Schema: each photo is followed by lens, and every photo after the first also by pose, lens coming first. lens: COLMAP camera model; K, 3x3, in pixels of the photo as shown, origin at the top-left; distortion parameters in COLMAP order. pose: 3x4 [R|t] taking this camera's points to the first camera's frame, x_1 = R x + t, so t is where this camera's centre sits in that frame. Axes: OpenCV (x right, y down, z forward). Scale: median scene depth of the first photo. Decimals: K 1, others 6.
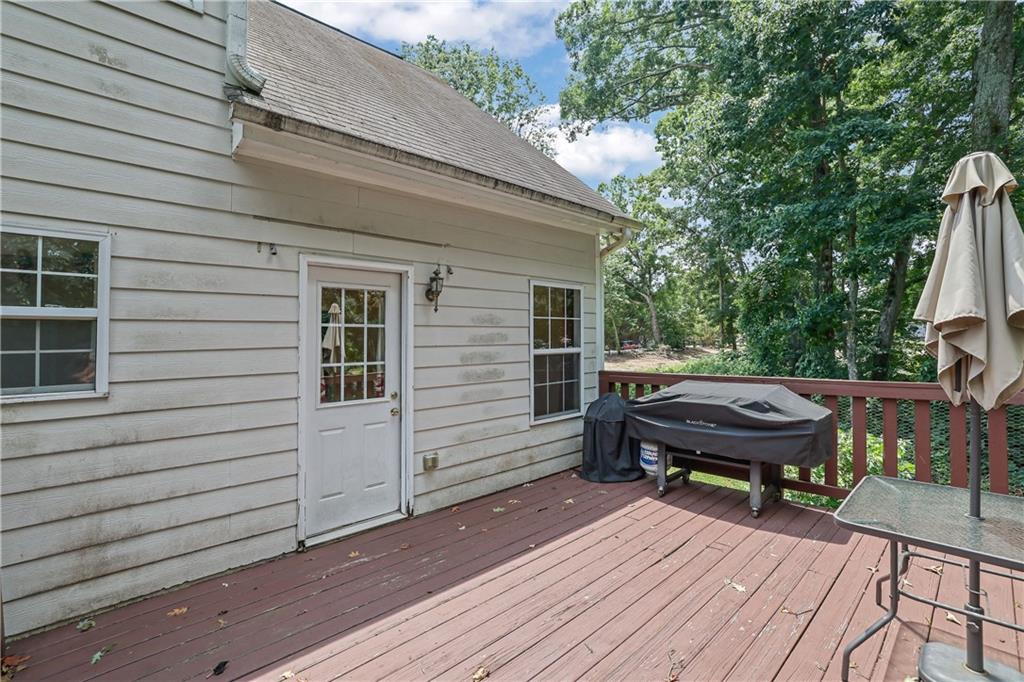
lens RADIAL K [[447.1, 0, 507.1], [0, 447.1, 343.9], [0, 0, 1]] dist [-0.050184, 0.019441]
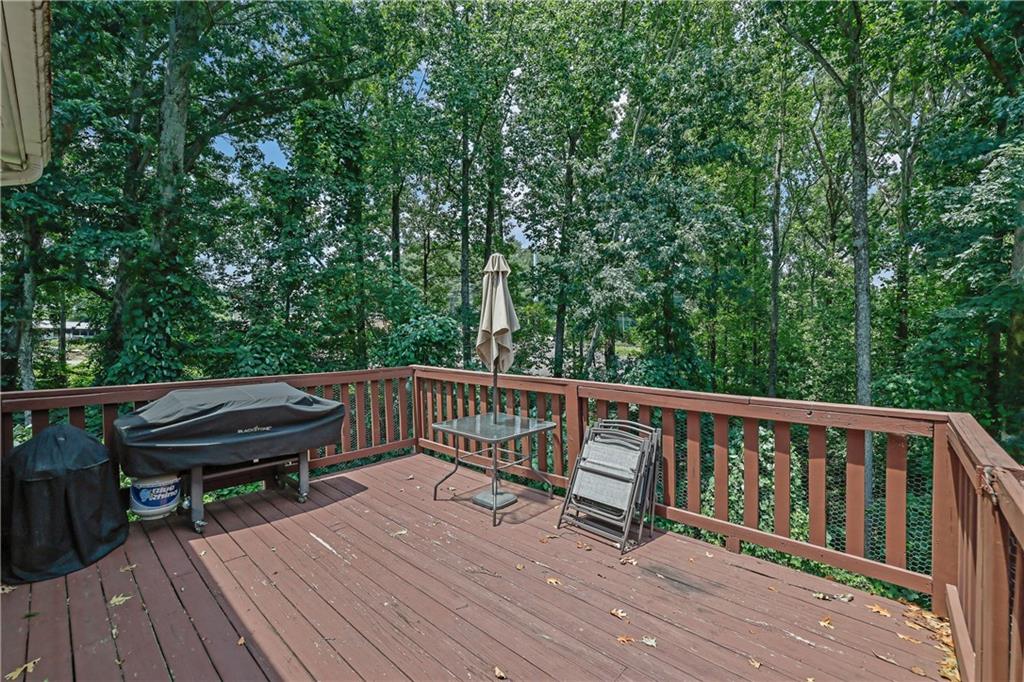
lens RADIAL K [[447.1, 0, 507.1], [0, 447.1, 343.9], [0, 0, 1]] dist [-0.050184, 0.019441]
pose [[-0.069158, -0.006372, 0.997585, -0.538333], [0.011666, 0.999906, 0.007196, -0.004028], [-0.997537, 0.012135, -0.069078, 0.528571]]
